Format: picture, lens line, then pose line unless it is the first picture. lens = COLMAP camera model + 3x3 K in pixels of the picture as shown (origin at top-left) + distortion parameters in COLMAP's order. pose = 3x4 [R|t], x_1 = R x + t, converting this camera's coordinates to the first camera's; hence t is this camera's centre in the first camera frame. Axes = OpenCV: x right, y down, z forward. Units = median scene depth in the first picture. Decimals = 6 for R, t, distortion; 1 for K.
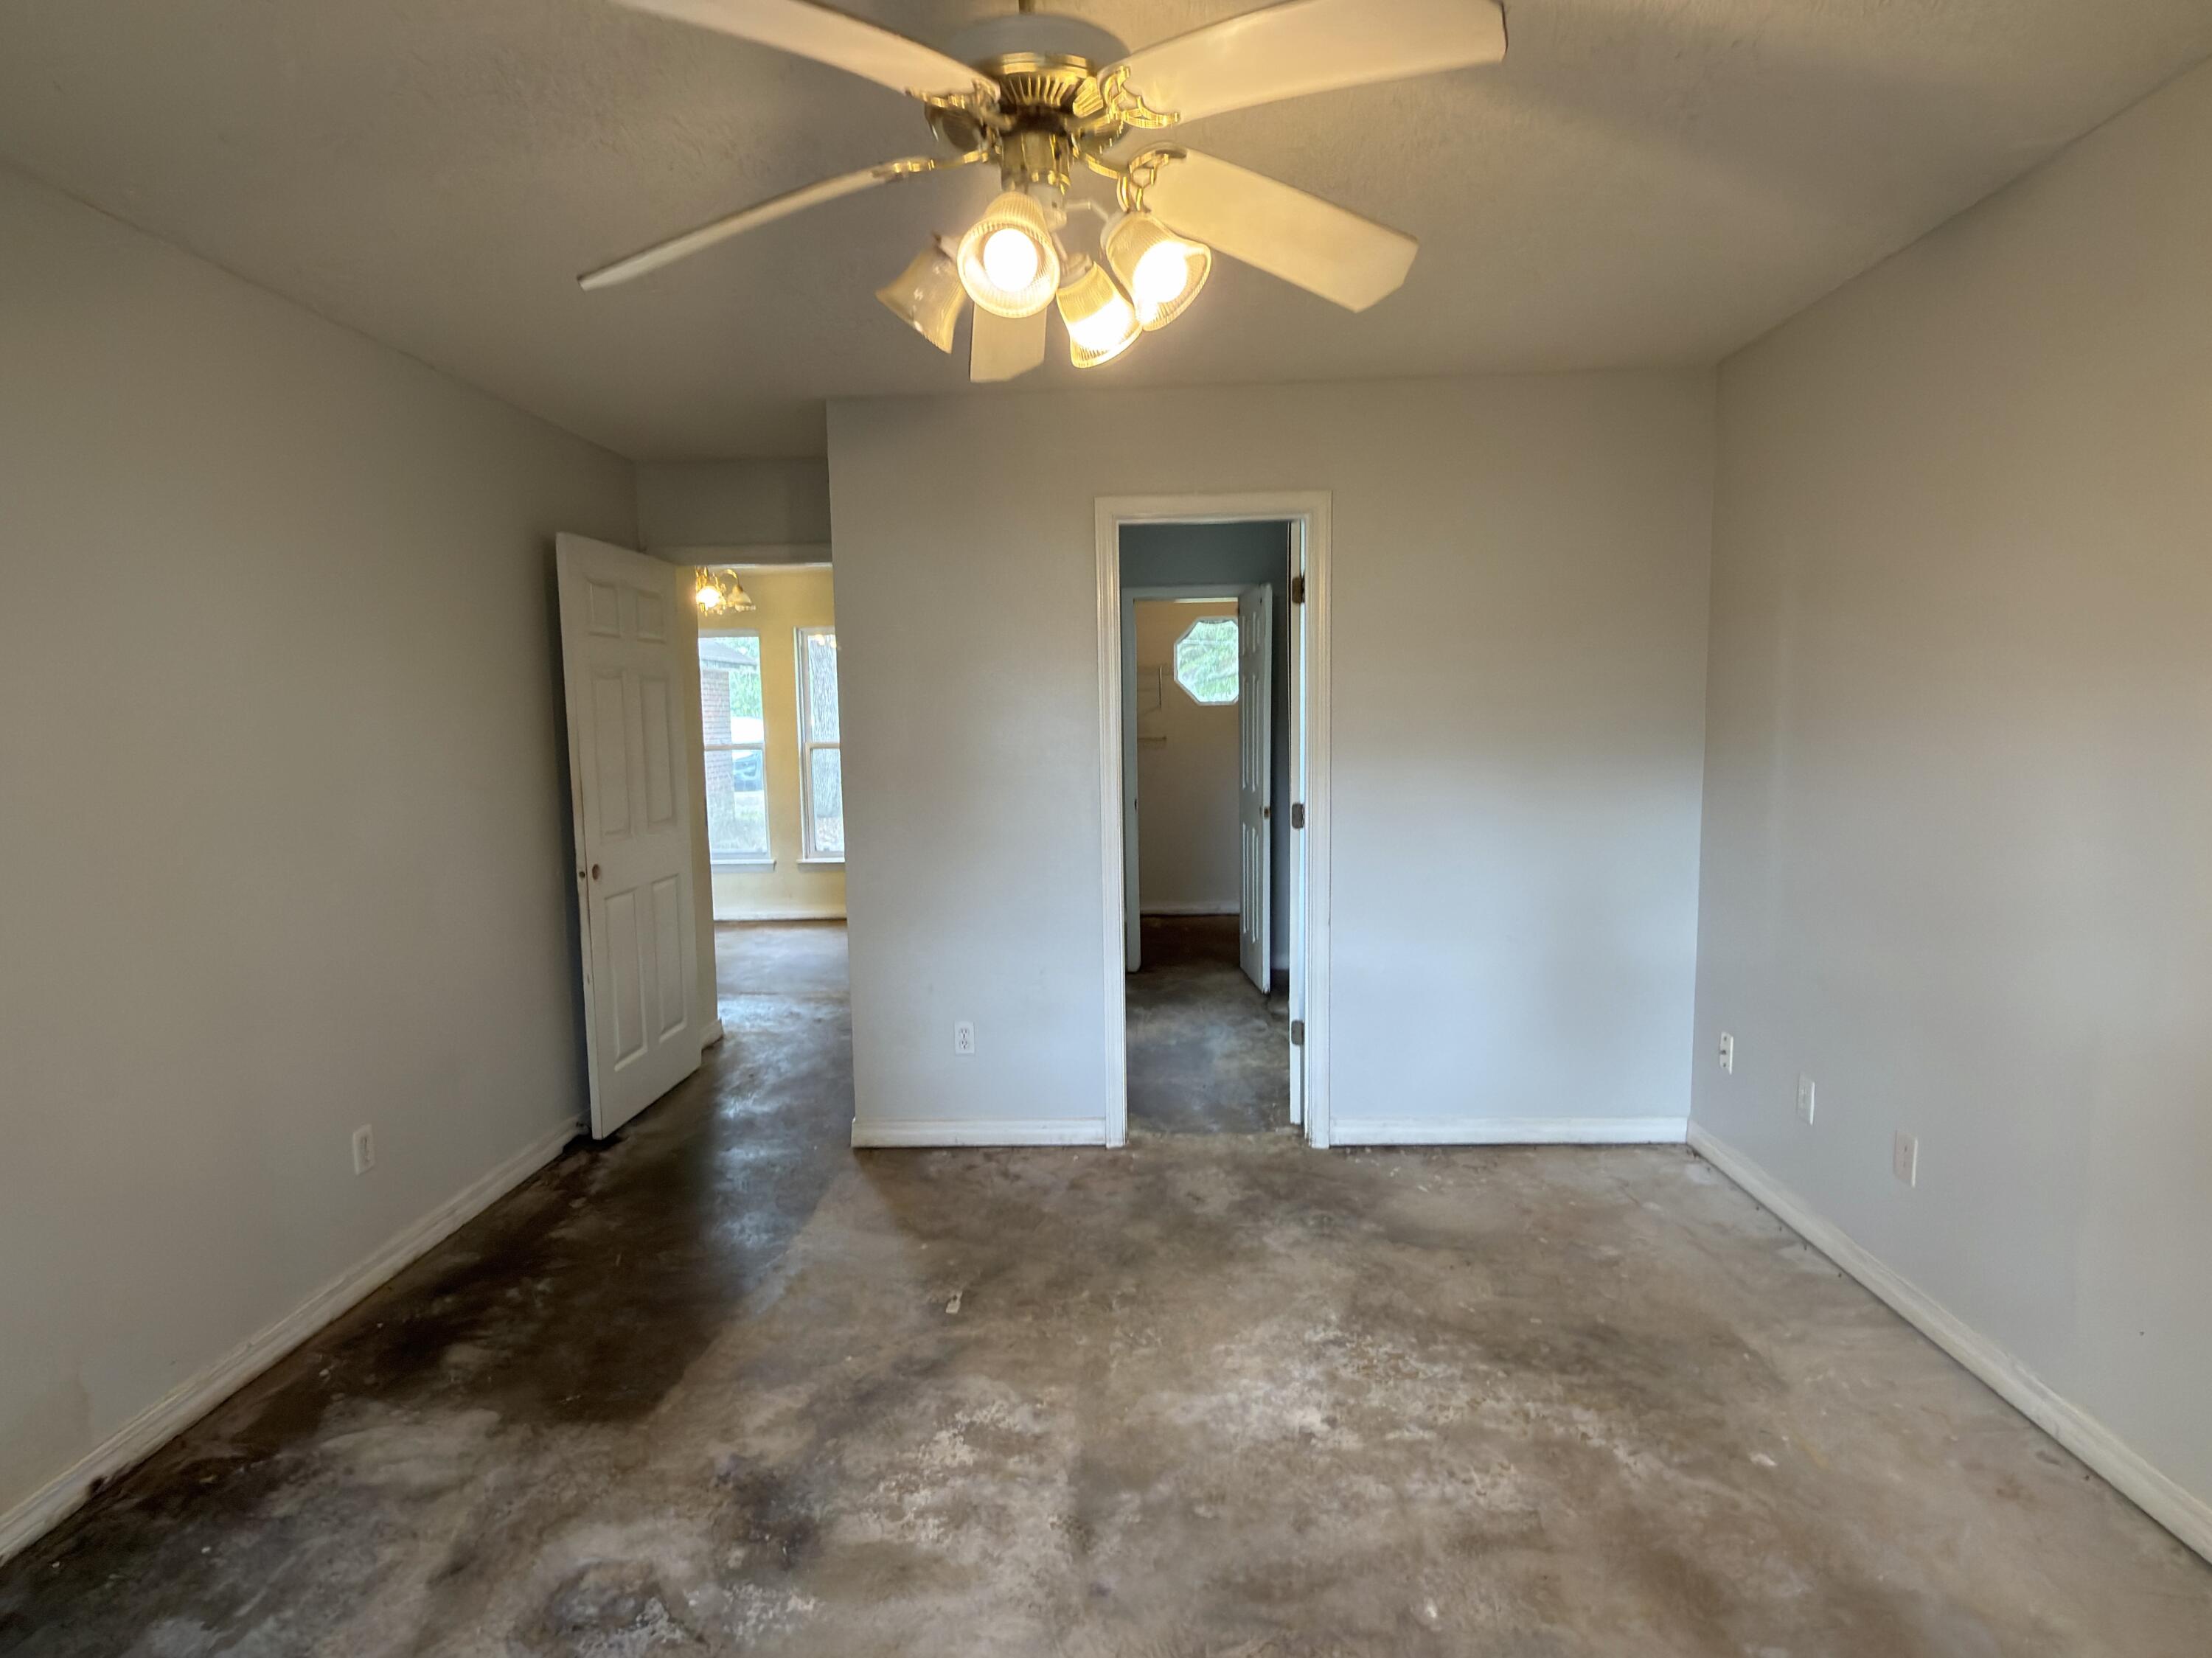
lens RADIAL K [[1154.1, 0, 1104.6], [0, 1154.1, 830.4], [0, 0, 1]] dist [0.002504, -0.000839]
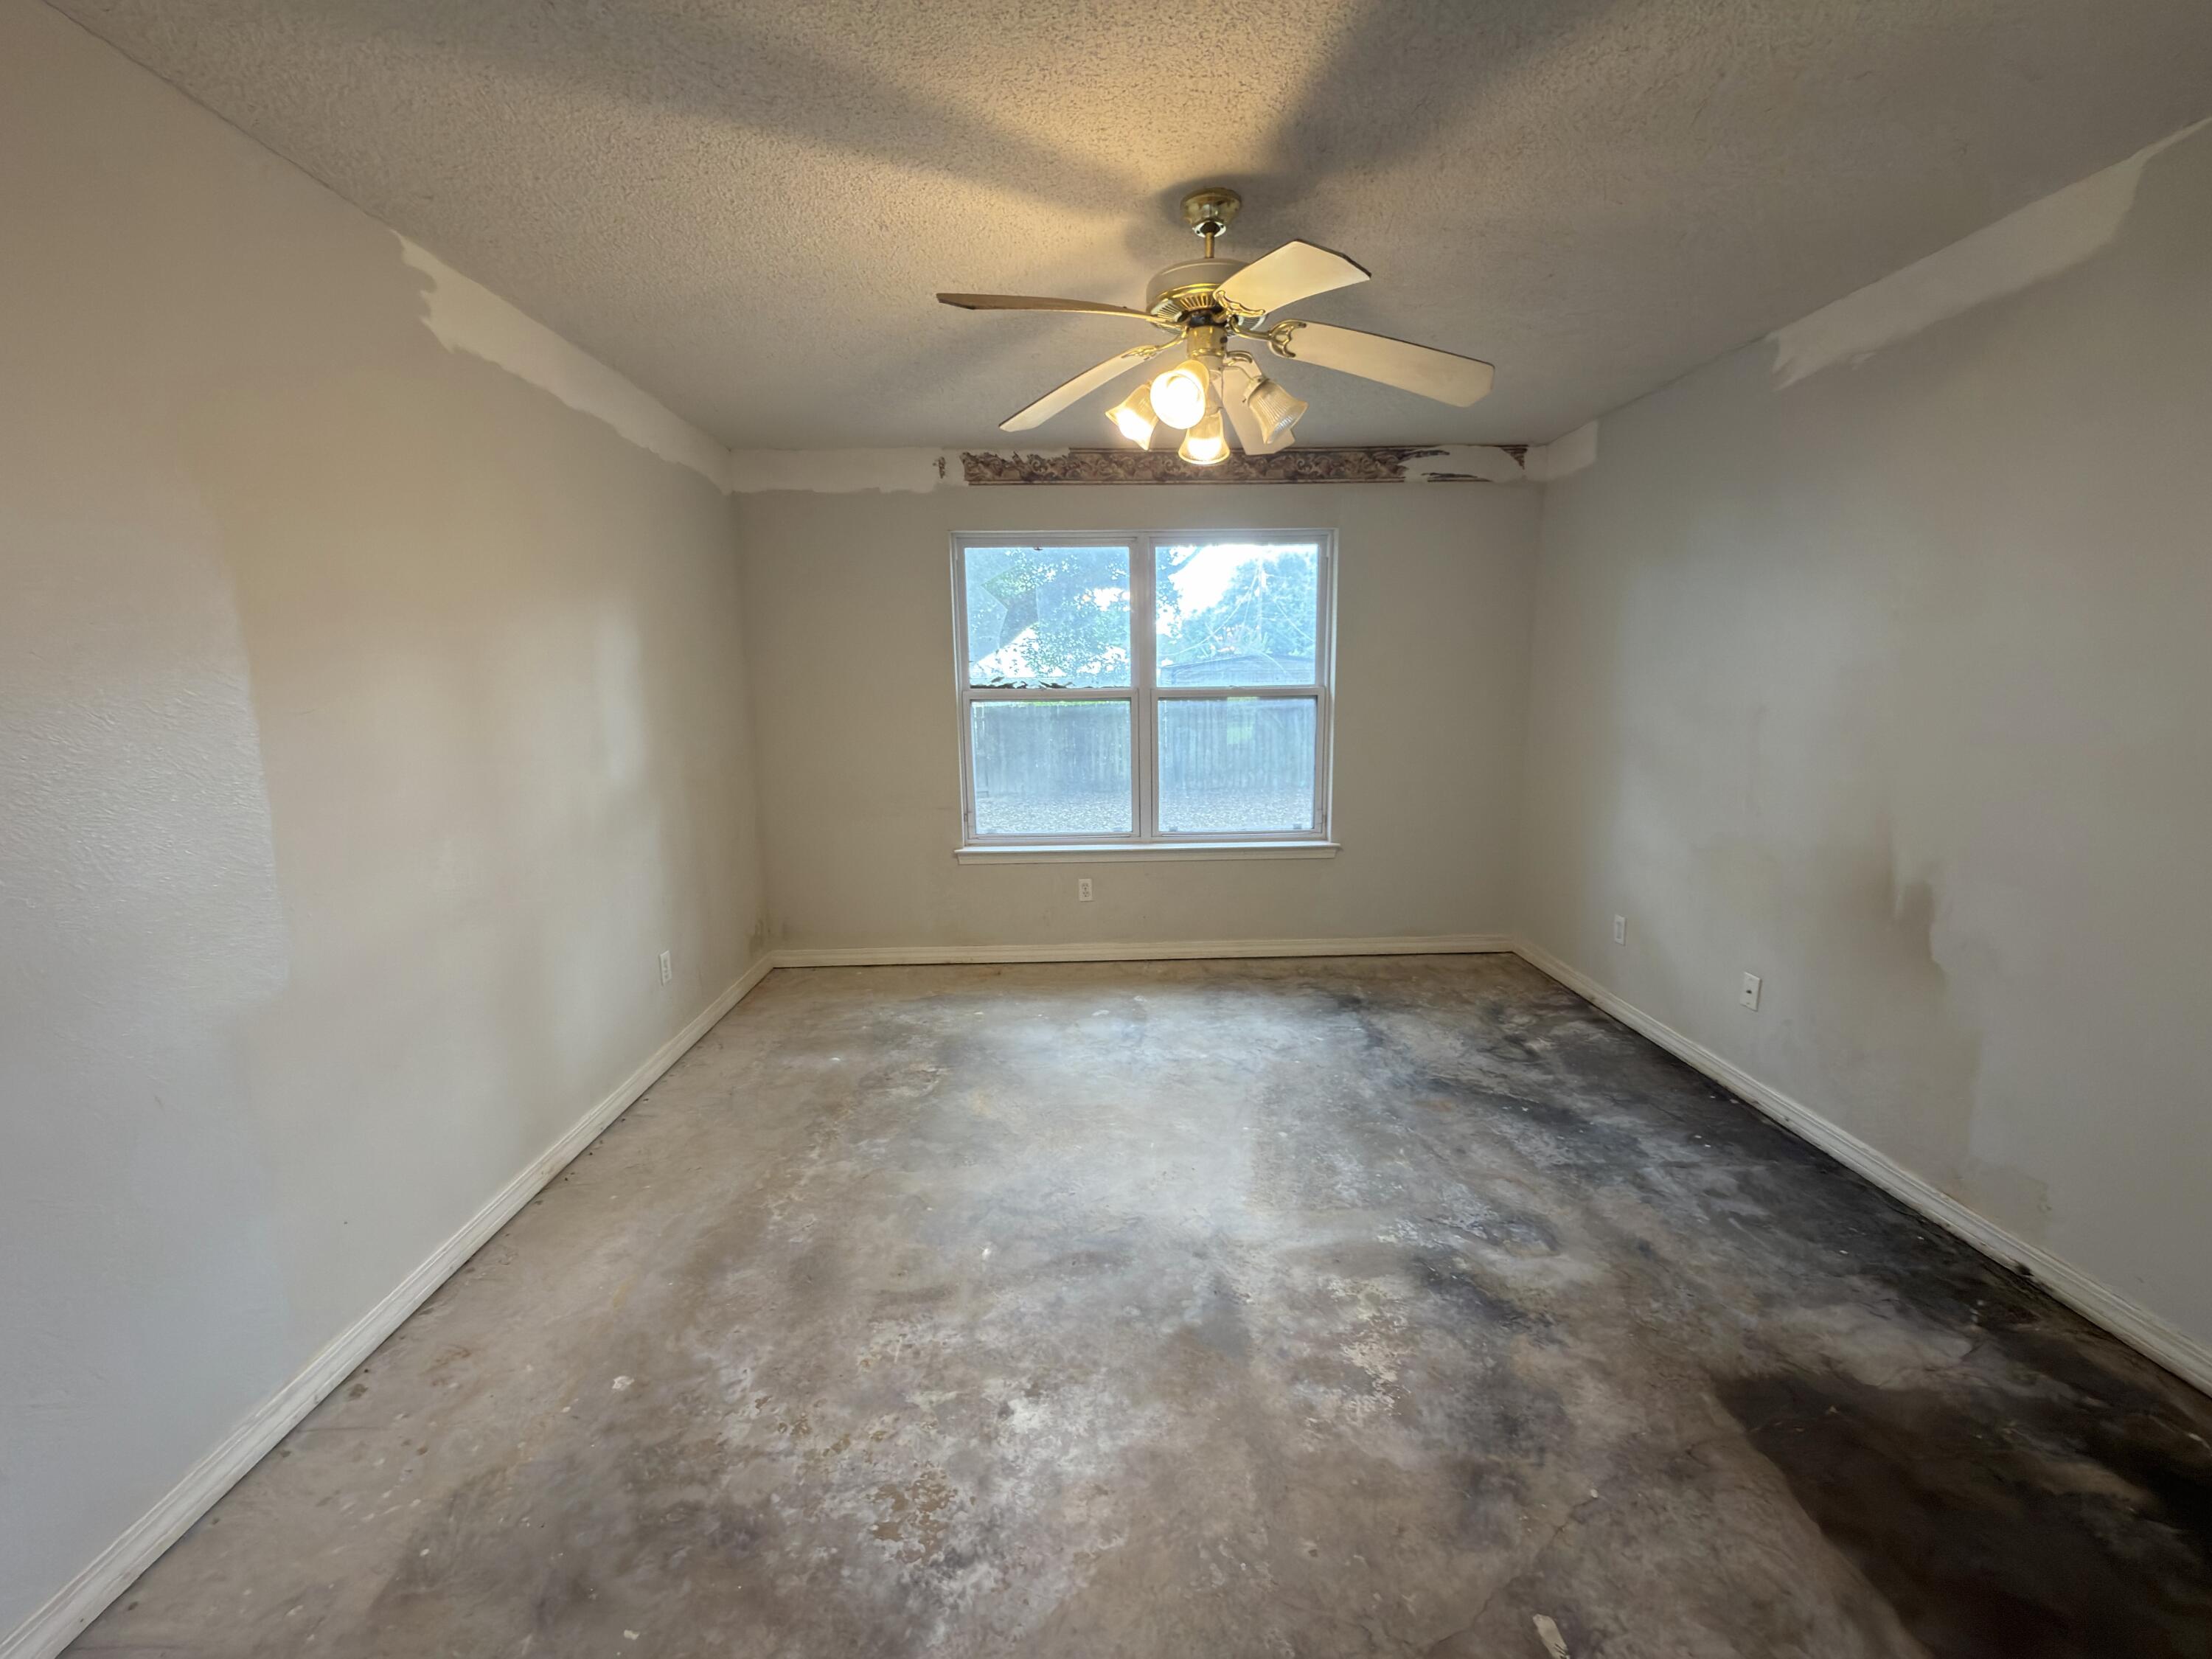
lens RADIAL K [[889.8, 0, 1106.1], [0, 889.8, 834.2], [0, 0, 1]] dist [-0.001553, 0.001463]
pose [[-0.996442, 0.047070, -0.069913, 0.145965], [0.026176, 0.961330, 0.274153, -0.163475], [0.080114, 0.271347, -0.959142, 1.651227]]
